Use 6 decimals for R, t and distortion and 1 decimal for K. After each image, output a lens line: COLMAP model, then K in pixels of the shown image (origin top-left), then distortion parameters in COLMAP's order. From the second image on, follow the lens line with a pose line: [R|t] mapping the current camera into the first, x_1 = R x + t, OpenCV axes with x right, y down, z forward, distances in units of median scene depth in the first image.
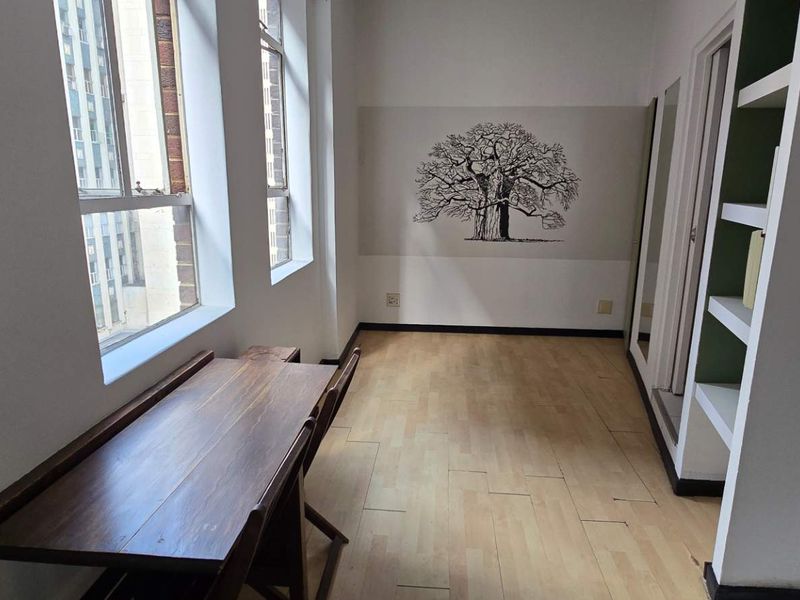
lens RADIAL K [[521.0, 0, 403.0], [0, 521.0, 298.0], [0, 0, 1]] dist [-0.001218, -0.012881]
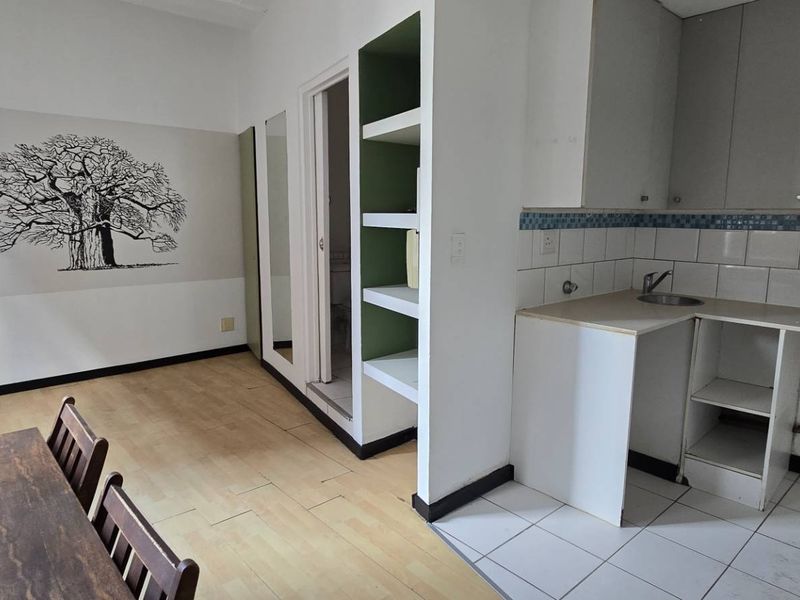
lens RADIAL K [[521.0, 0, 406.1], [0, 521.0, 301.9], [0, 0, 1]] dist [-0.001218, -0.012881]
pose [[0.682988, -0.123292, 0.719949, -0.134223], [0.157143, 0.987373, 0.020014, 0.009748], [-0.713326, 0.099466, 0.693738, 0.042411]]
